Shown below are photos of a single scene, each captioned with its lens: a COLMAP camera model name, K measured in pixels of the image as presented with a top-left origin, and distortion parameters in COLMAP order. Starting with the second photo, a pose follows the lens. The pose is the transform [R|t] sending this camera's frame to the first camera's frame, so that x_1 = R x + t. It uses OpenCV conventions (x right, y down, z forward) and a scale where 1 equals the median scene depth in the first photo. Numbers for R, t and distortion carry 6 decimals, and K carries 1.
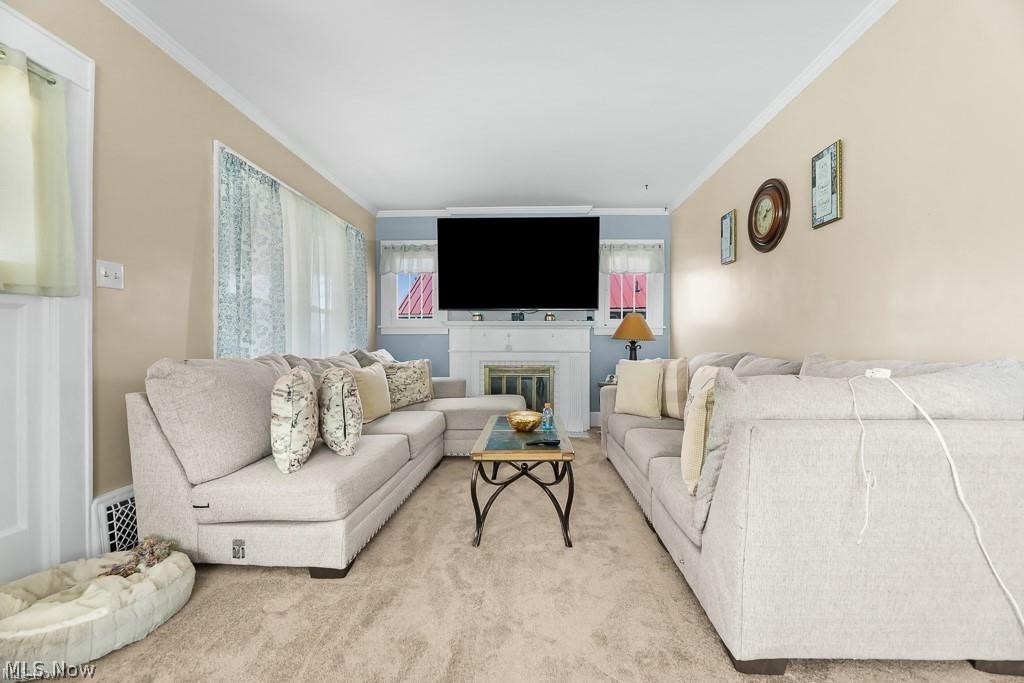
lens RADIAL K [[414.0, 0, 513.9], [0, 414.0, 344.7], [0, 0, 1]] dist [-0.002162, -0.000575]
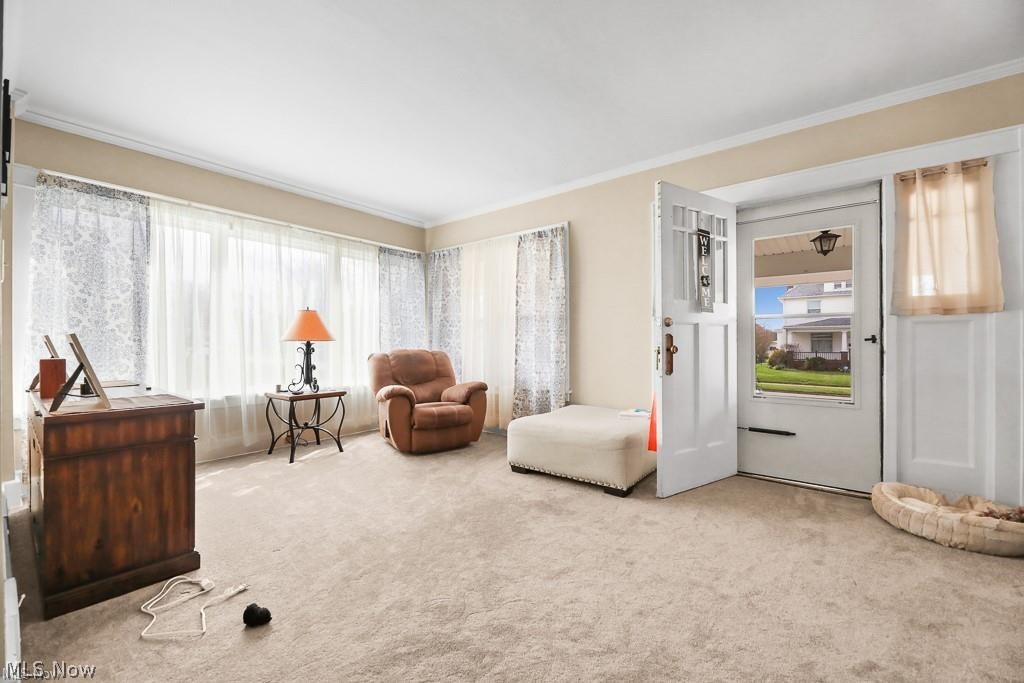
lens RADIAL K [[414.0, 0, 513.9], [0, 414.0, 344.7], [0, 0, 1]] dist [-0.002162, -0.000575]
pose [[-0.588040, -0.000933, -0.808831, 1.020679], [-0.004211, 0.999989, 0.001908, -0.001648], [0.808821, 0.004528, -0.588037, 0.522404]]
